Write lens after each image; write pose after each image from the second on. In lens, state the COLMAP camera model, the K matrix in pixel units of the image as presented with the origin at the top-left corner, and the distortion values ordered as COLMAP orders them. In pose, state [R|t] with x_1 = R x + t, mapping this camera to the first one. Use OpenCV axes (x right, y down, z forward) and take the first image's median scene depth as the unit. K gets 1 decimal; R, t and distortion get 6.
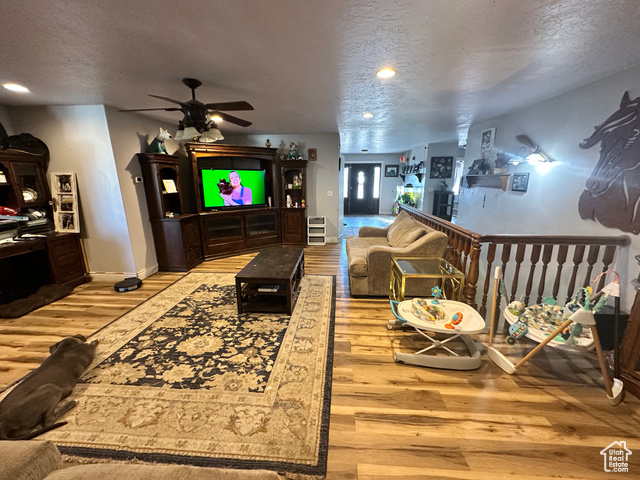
lens RADIAL K [[255.3, 0, 321.6], [0, 255.3, 242.4], [0, 0, 1]] dist [-0.003467, 0.000838]
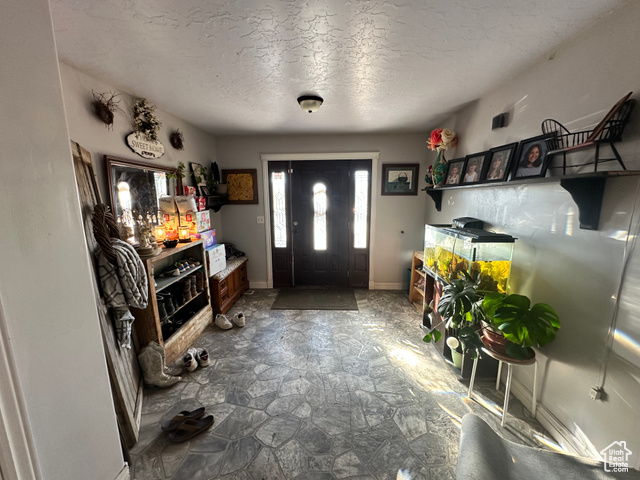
lens RADIAL K [[255.3, 0, 317.1], [0, 255.3, 240.0], [0, 0, 1]] dist [-0.003467, 0.000838]
pose [[0.999777, -0.011239, 0.017893, 0.144709], [0.012650, 0.996652, -0.080777, -0.161284], [-0.016925, 0.080986, 0.996572, 0.630158]]
